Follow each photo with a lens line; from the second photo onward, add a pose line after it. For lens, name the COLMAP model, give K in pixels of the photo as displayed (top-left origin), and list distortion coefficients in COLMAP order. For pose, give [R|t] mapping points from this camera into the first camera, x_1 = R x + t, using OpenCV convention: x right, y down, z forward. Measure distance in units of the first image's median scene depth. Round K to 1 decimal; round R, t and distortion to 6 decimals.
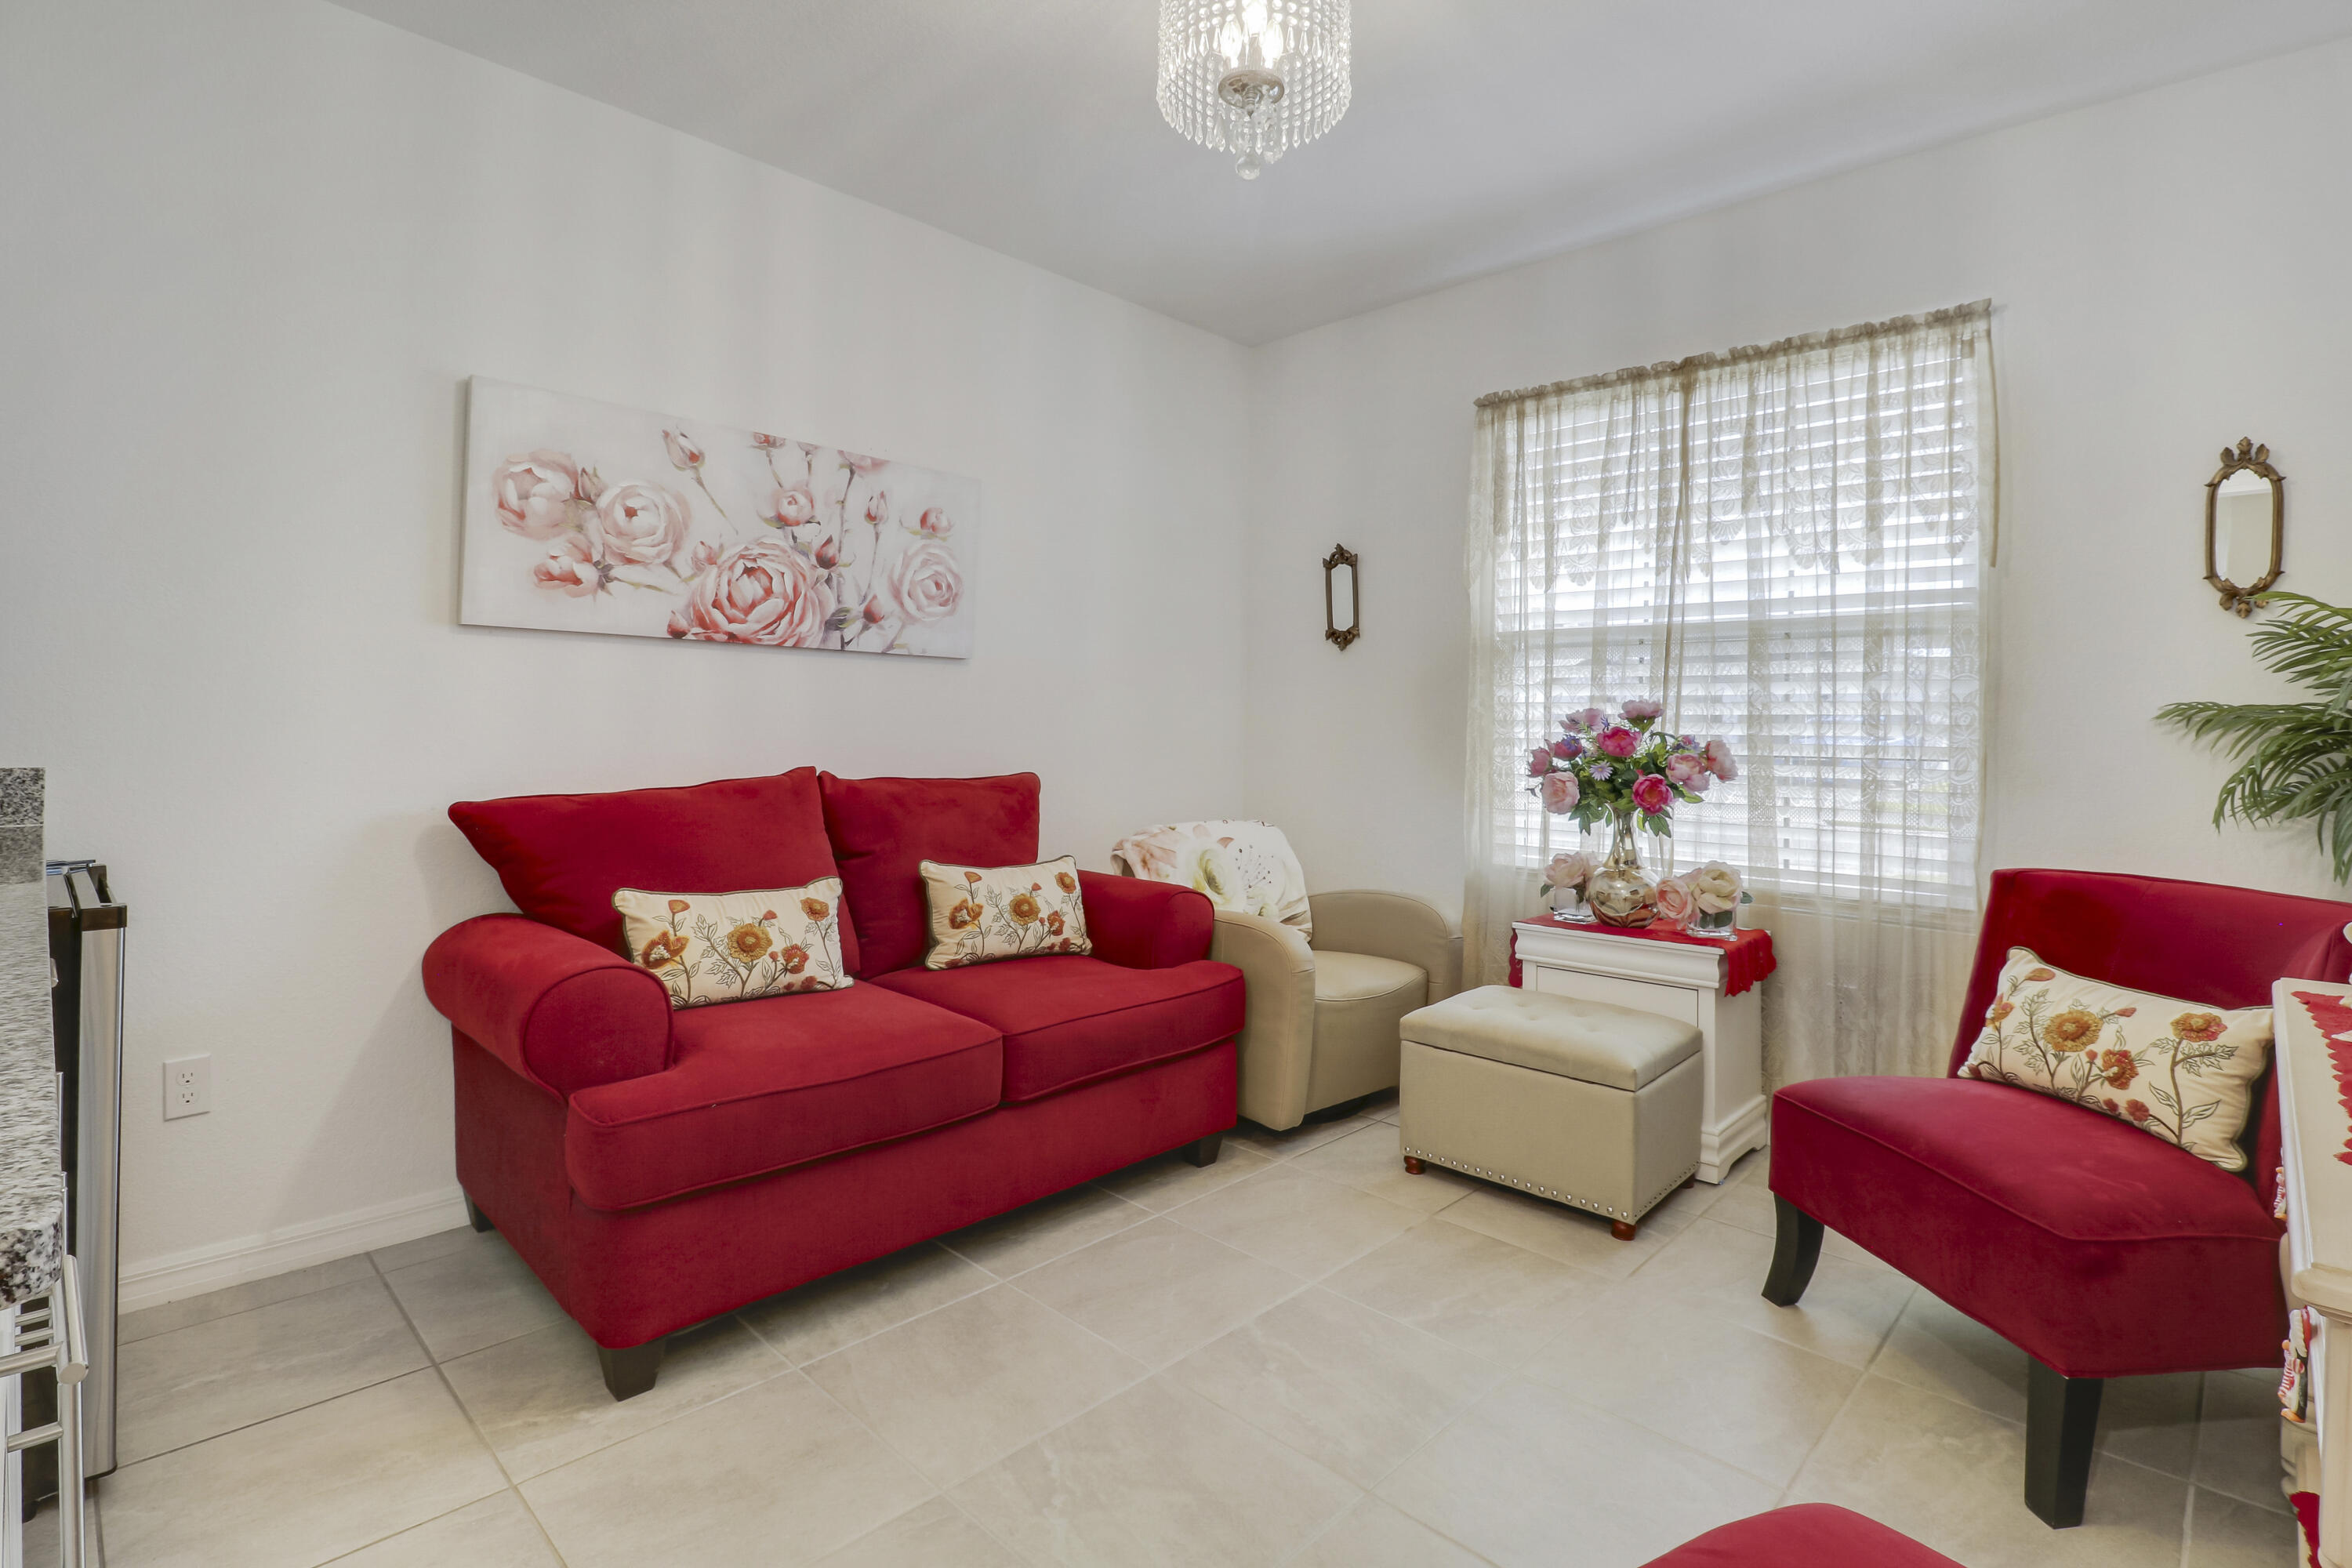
lens RADIAL K [[1107.6, 0, 1197.9], [0, 1107.6, 720.2], [0, 0, 1]] dist [-0.018829, -0.001509]
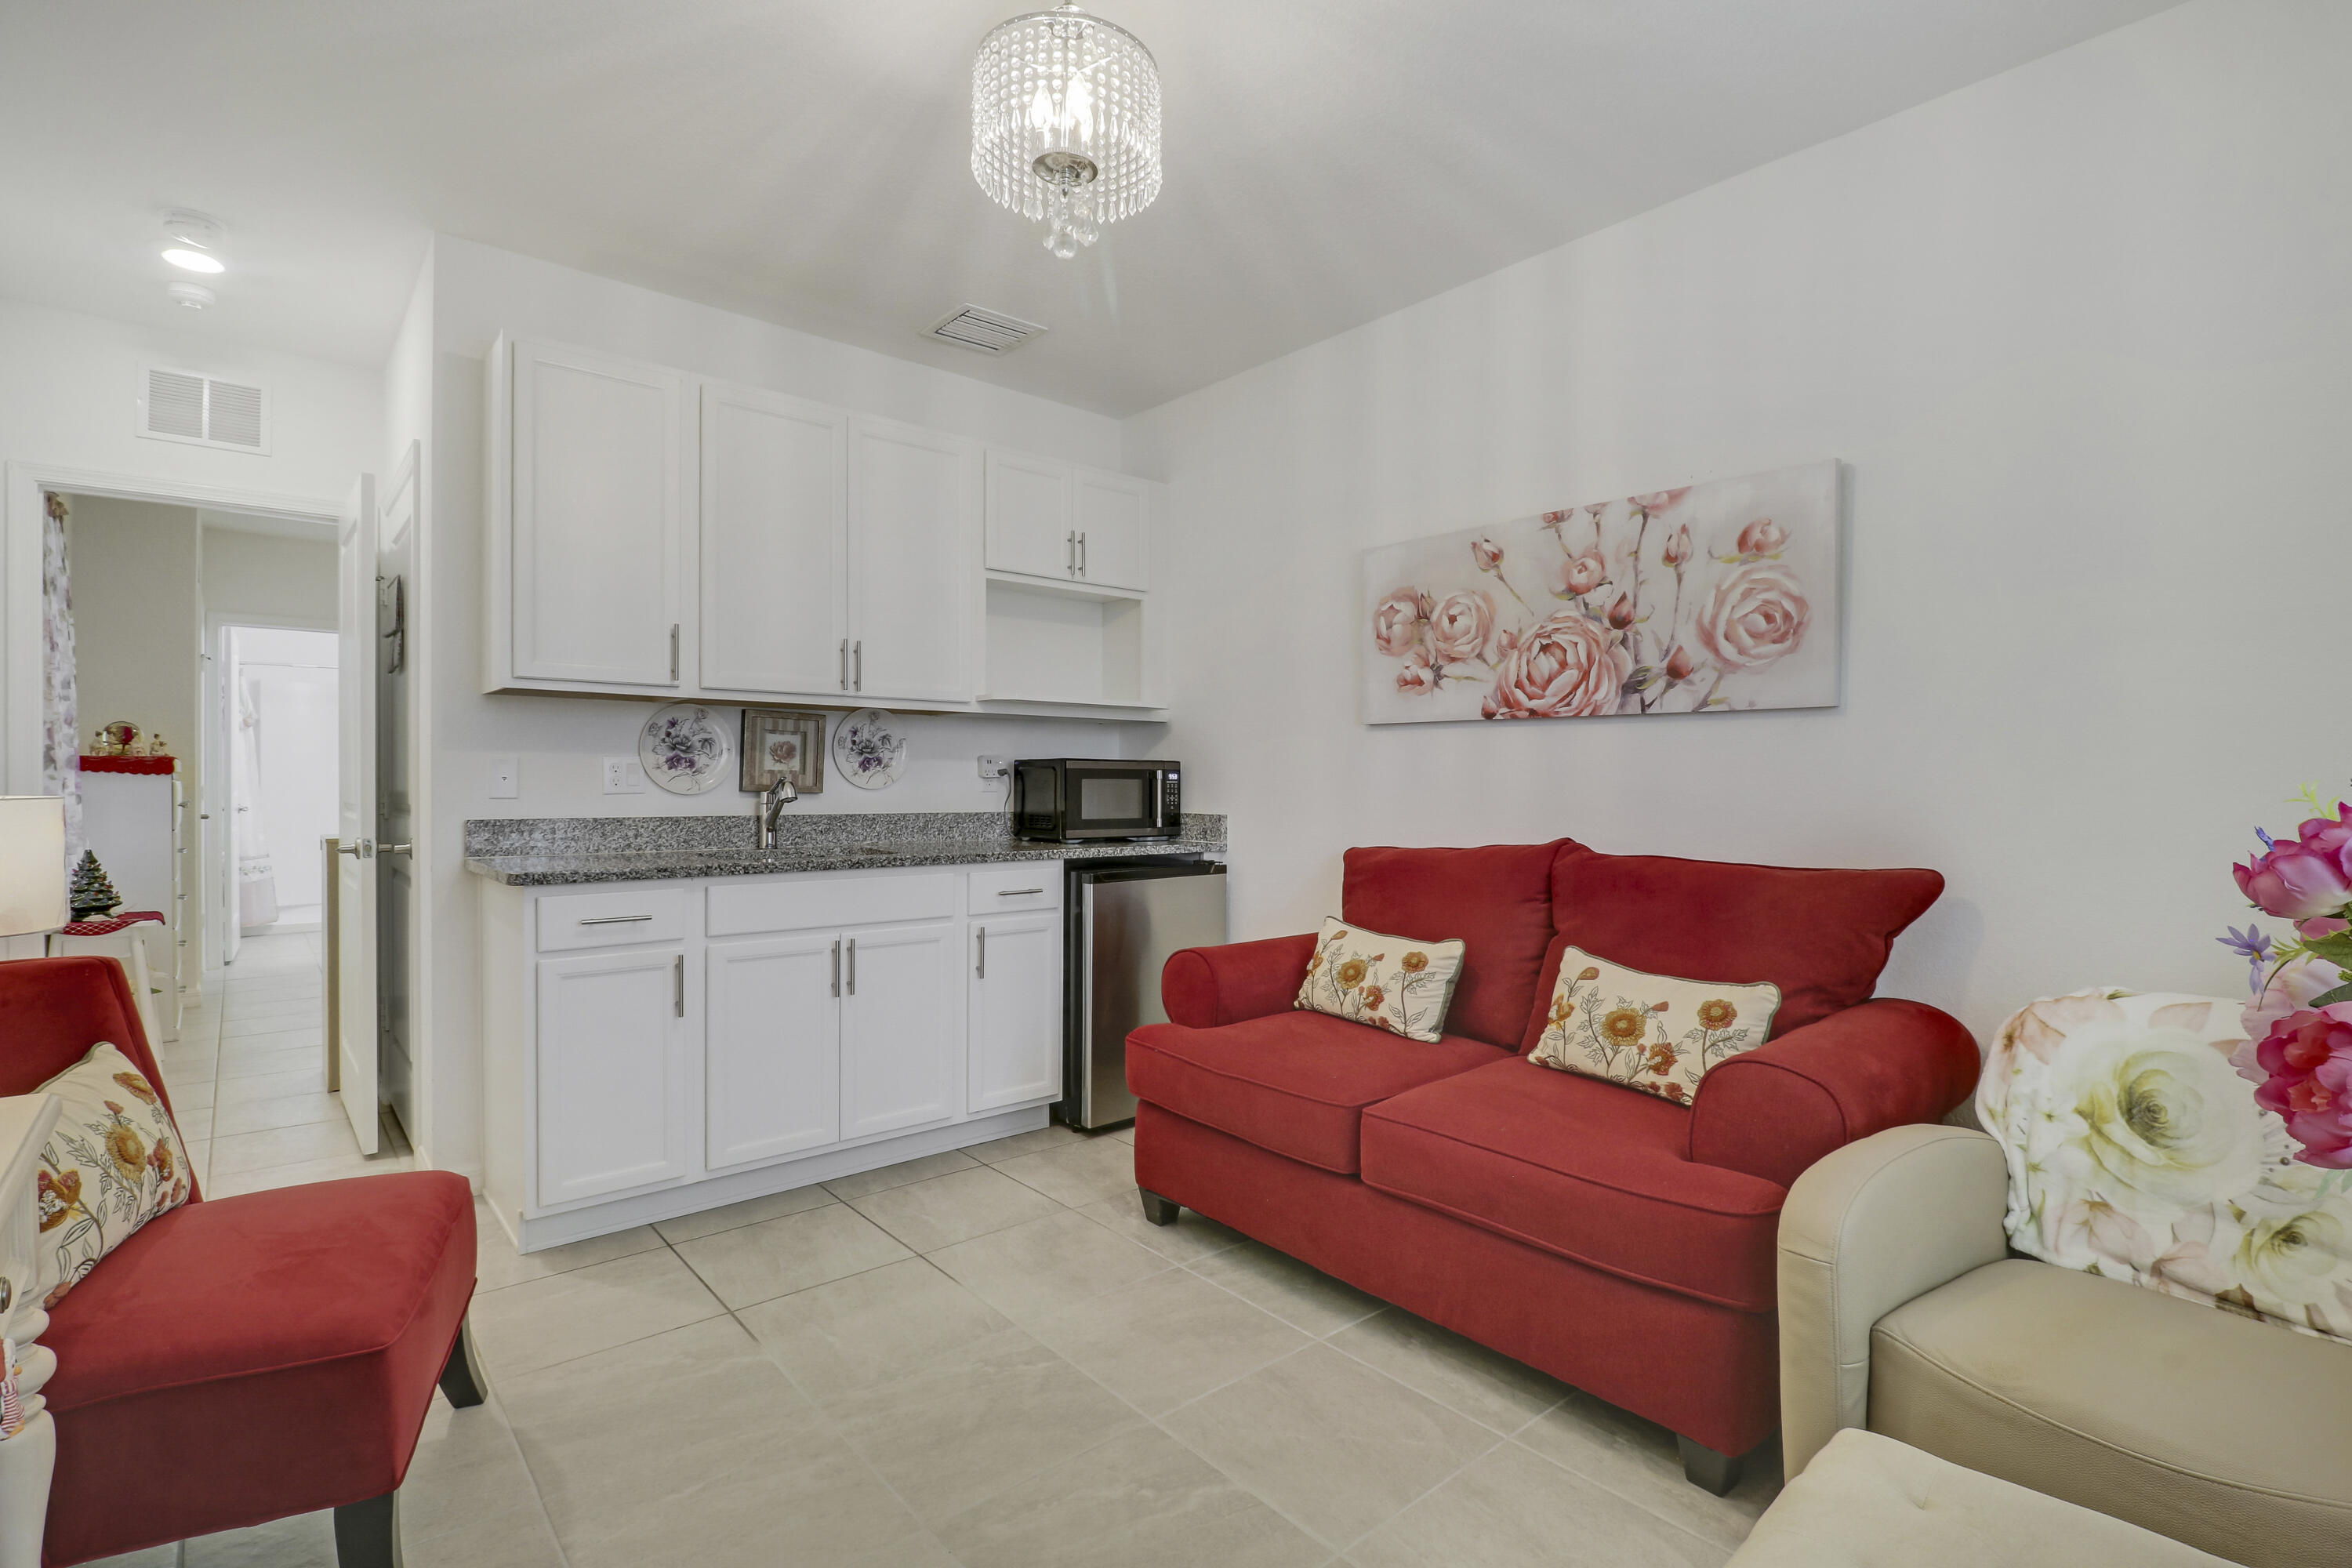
lens RADIAL K [[1107.6, 0, 1188.0], [0, 1107.6, 797.5], [0, 0, 1]] dist [-0.018829, -0.001509]
pose [[-0.105664, 0.005309, -0.994388, 0.663745], [0.002084, 0.999985, 0.005118, 0.000088], [0.994400, -0.001532, -0.105673, 0.769607]]
